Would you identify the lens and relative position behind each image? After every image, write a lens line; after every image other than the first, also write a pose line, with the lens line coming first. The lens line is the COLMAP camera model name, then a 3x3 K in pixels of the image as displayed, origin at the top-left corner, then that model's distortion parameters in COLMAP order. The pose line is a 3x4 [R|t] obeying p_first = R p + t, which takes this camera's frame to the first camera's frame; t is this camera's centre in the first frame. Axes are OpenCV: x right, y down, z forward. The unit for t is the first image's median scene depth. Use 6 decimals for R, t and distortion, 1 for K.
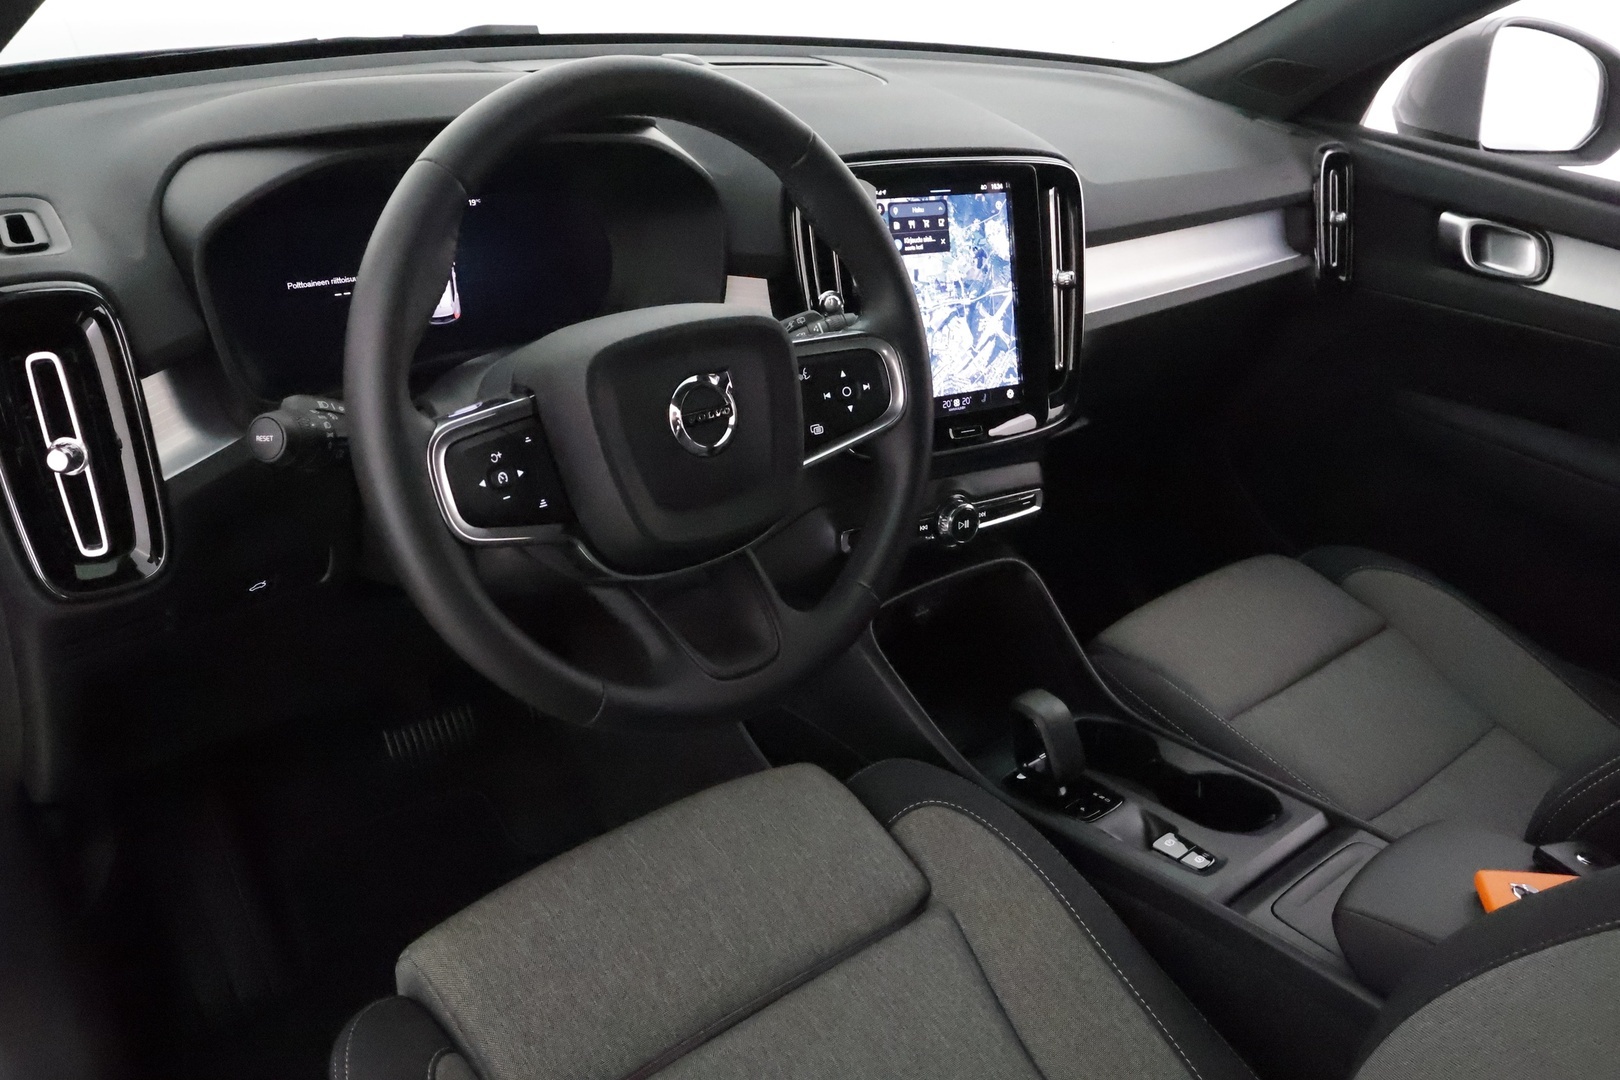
lens RADIAL K [[1279.1, 0, 808.2], [0, 1279.1, 536.9], [0, 0, 1]] dist [0.004309, 0.000903]
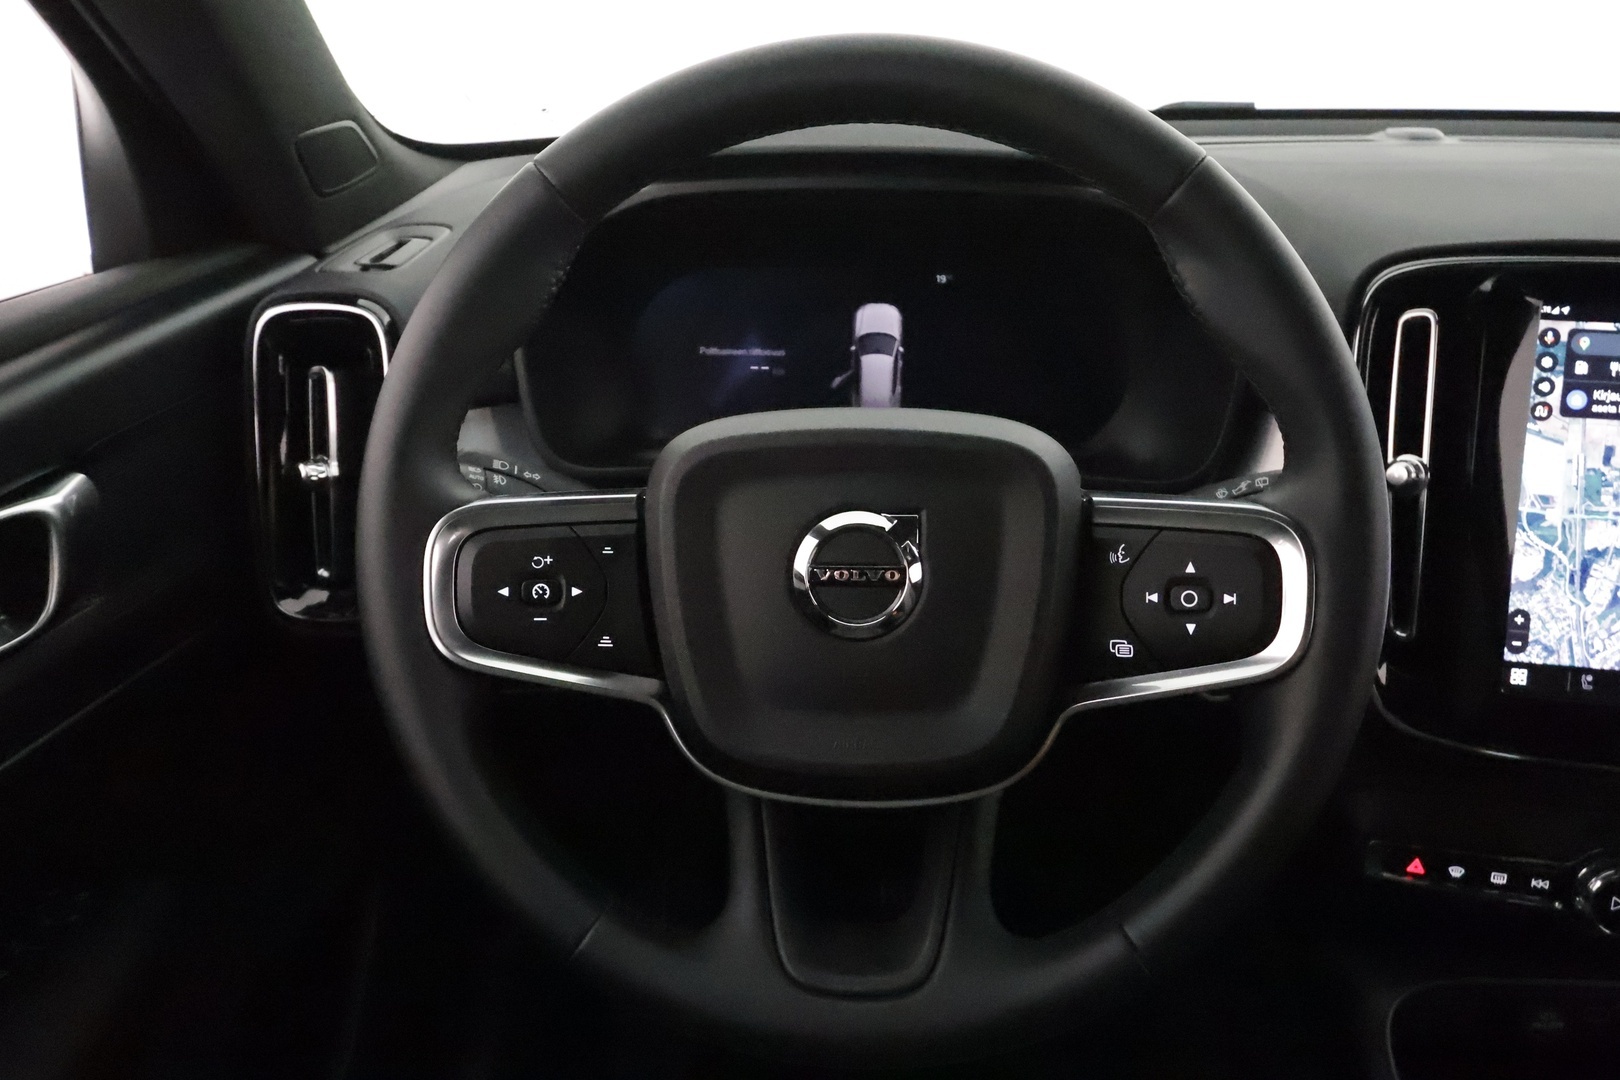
lens RADIAL K [[1279.1, 0, 812.4], [0, 1279.1, 541.2], [0, 0, 1]] dist [0.004309, 0.000903]
pose [[0.715741, 0.190280, -0.671943, 0.217821], [-0.263979, 0.964495, -0.008060, -0.066088], [0.646552, 0.183148, 0.740559, 0.337855]]
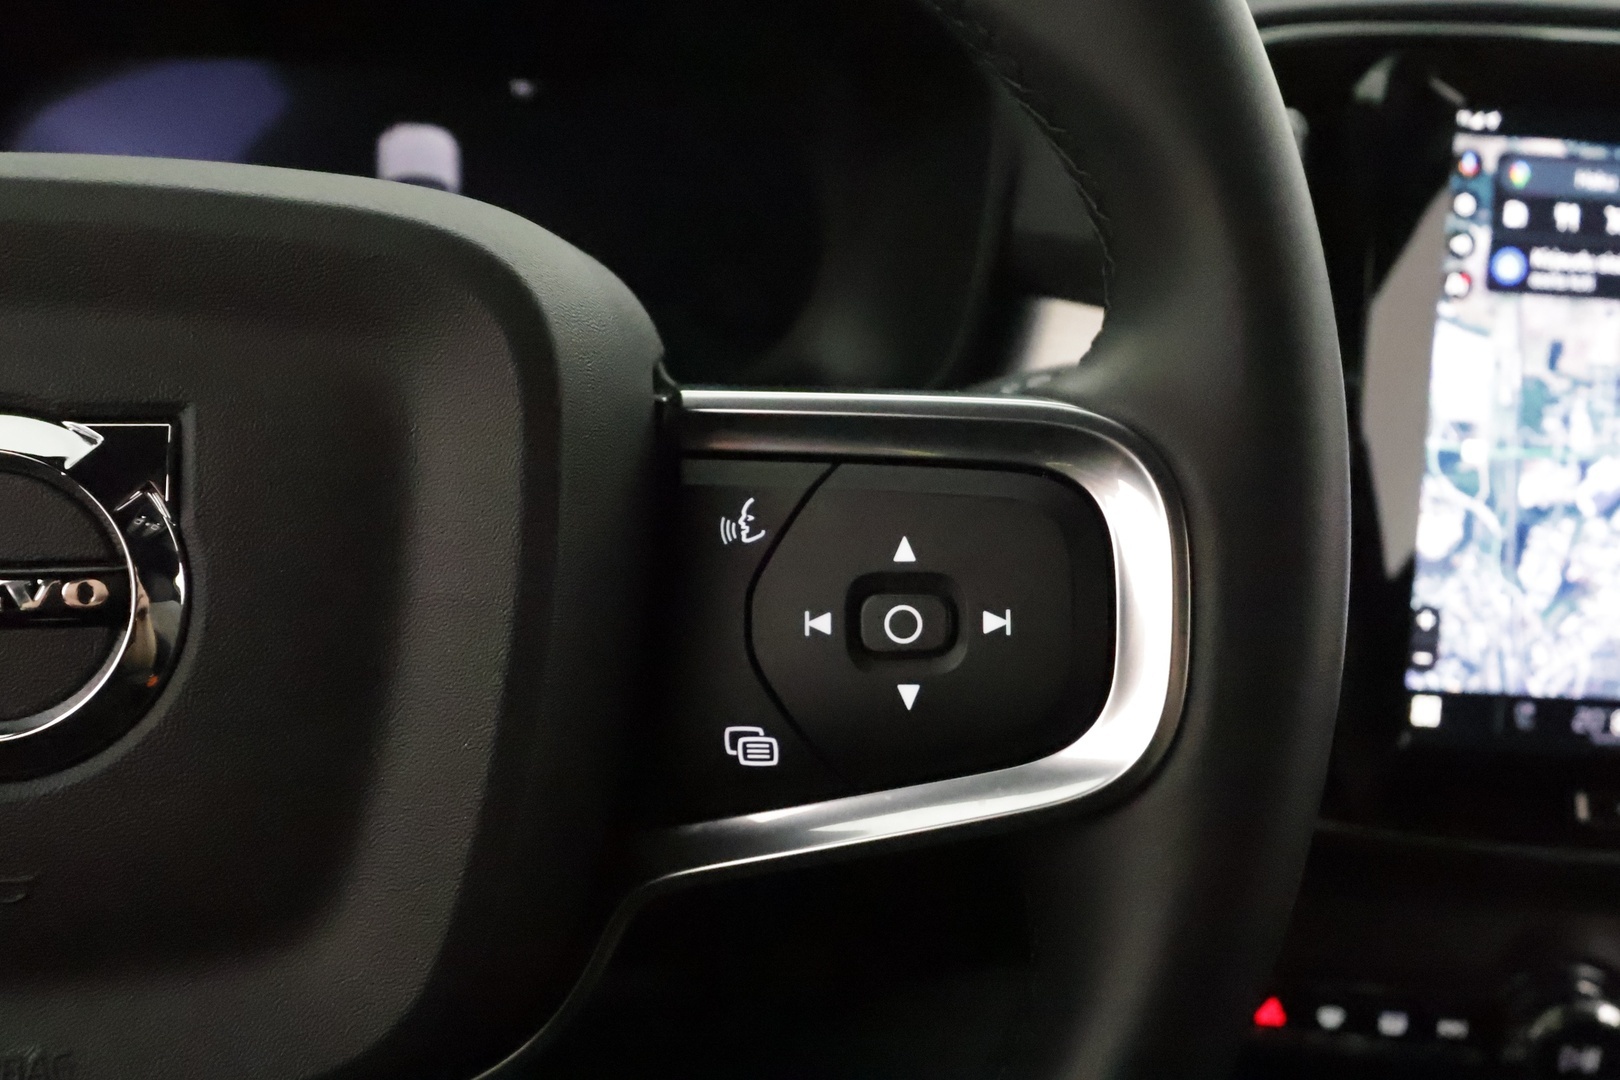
lens RADIAL K [[1279.1, 0, 830.2], [0, 1279.1, 551.3], [0, 0, 1]] dist [0.004309, 0.000903]
pose [[0.842277, 0.181531, -0.507560, 0.103405], [-0.235863, 0.970780, -0.044203, -0.083995], [0.484705, 0.156946, 0.860482, 0.581600]]
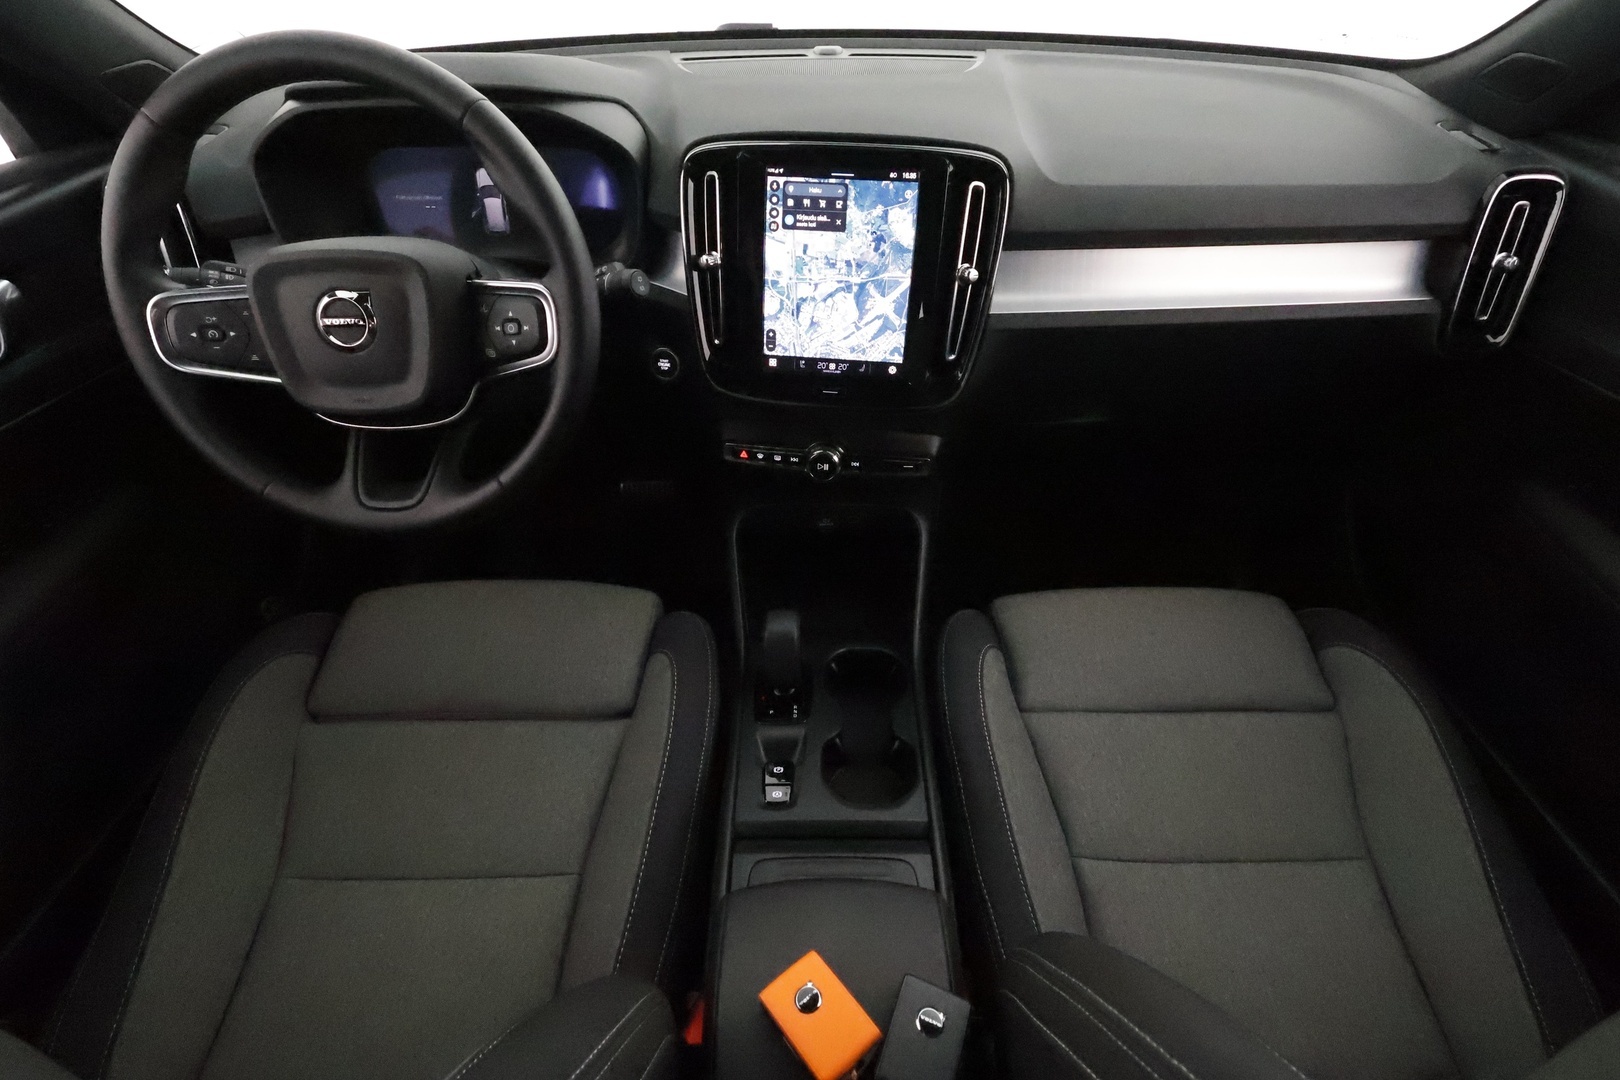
lens RADIAL K [[761.9, 0, 821.9], [0, 761.9, 537.8], [0, 0, 1]] dist [0.001345, -0.000952]
pose [[0.760674, 0.349021, -0.547320, 0.555325], [-0.236213, 0.934178, 0.267424, -0.144236], [0.604631, -0.074139, 0.793048, 0.426328]]
